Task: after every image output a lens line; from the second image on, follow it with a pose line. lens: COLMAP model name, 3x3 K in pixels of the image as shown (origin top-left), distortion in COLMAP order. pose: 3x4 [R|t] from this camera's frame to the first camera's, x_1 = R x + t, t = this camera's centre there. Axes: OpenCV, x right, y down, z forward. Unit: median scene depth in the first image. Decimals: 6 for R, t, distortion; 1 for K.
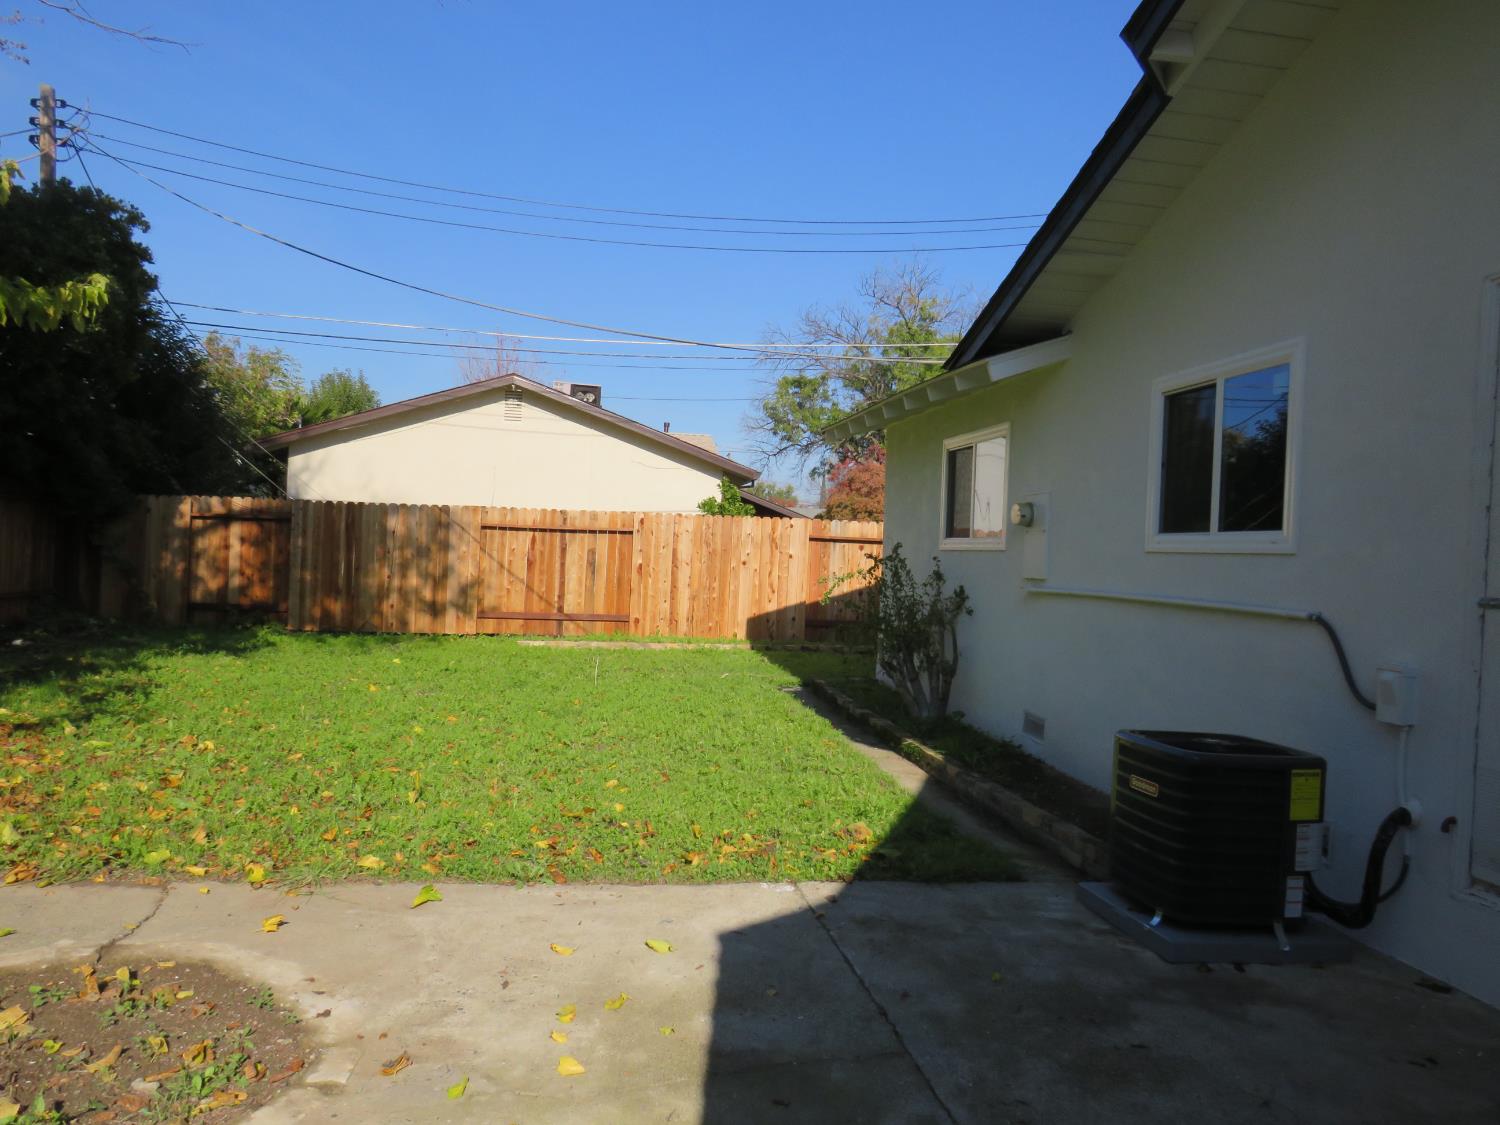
lens RADIAL K [[1077.7, 0, 754.6], [0, 1077.7, 549.9], [0, 0, 1]] dist [-0.010899, -0.009074]
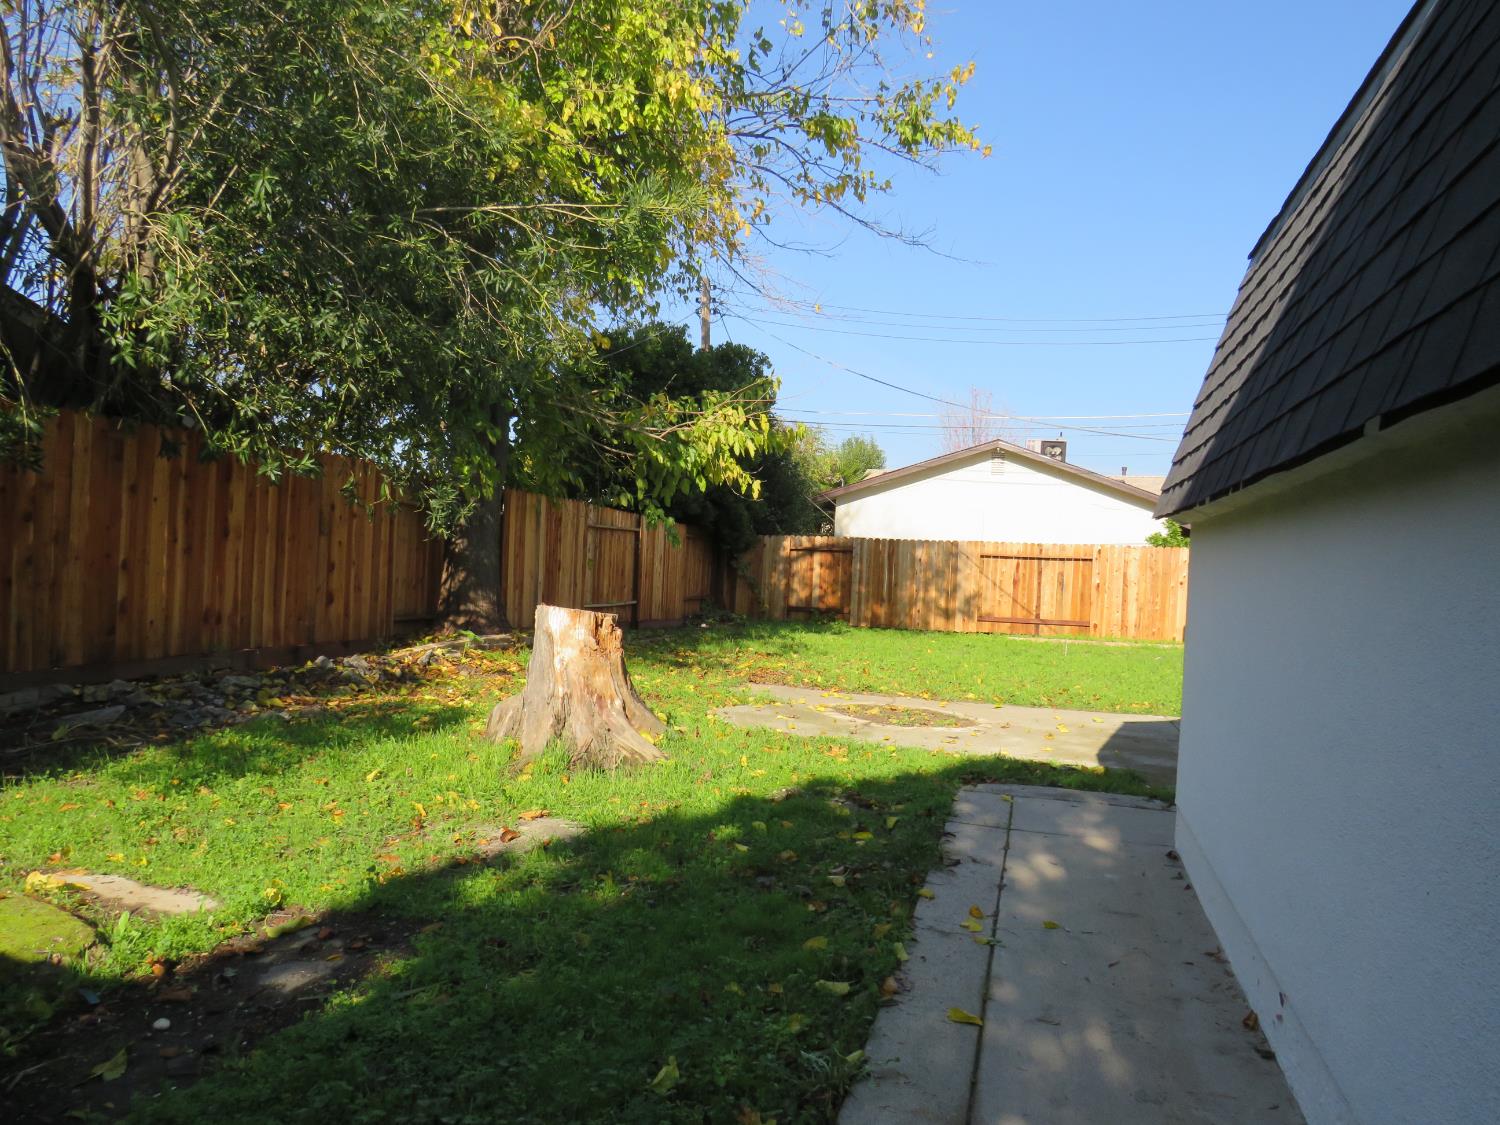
lens RADIAL K [[1081.5, 0, 744.0], [0, 1081.5, 563.1], [0, 0, 1]] dist [-0.032768, 0.015131]
pose [[0.909662, 0.000907, -0.415349, 0.050731], [-0.008691, 0.999820, -0.016851, 0.014468], [0.415259, 0.018939, 0.909506, -0.409348]]
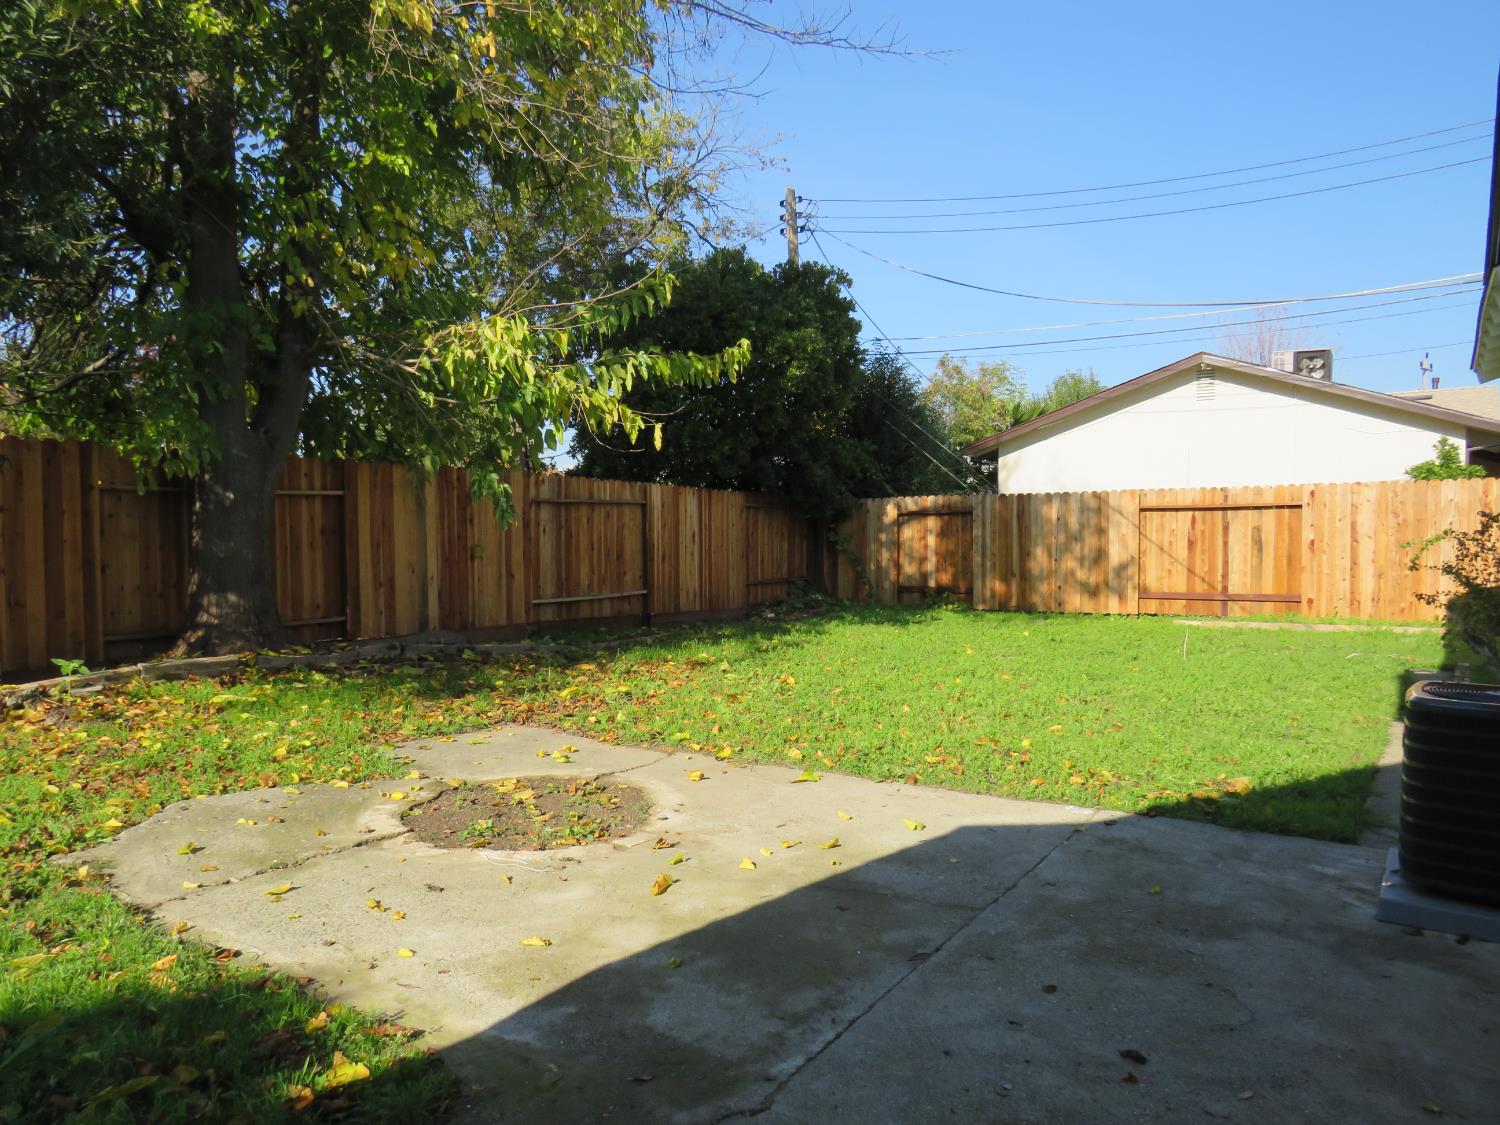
lens RADIAL K [[1087.3, 0, 752.5], [0, 1087.3, 538.4], [0, 0, 1]] dist [-0.002026, 0.004652]
pose [[0.744841, -0.039610, -0.666065, 0.160510], [0.035683, 0.999173, -0.019516, 0.013266], [0.666287, -0.009231, 0.745638, -0.016892]]
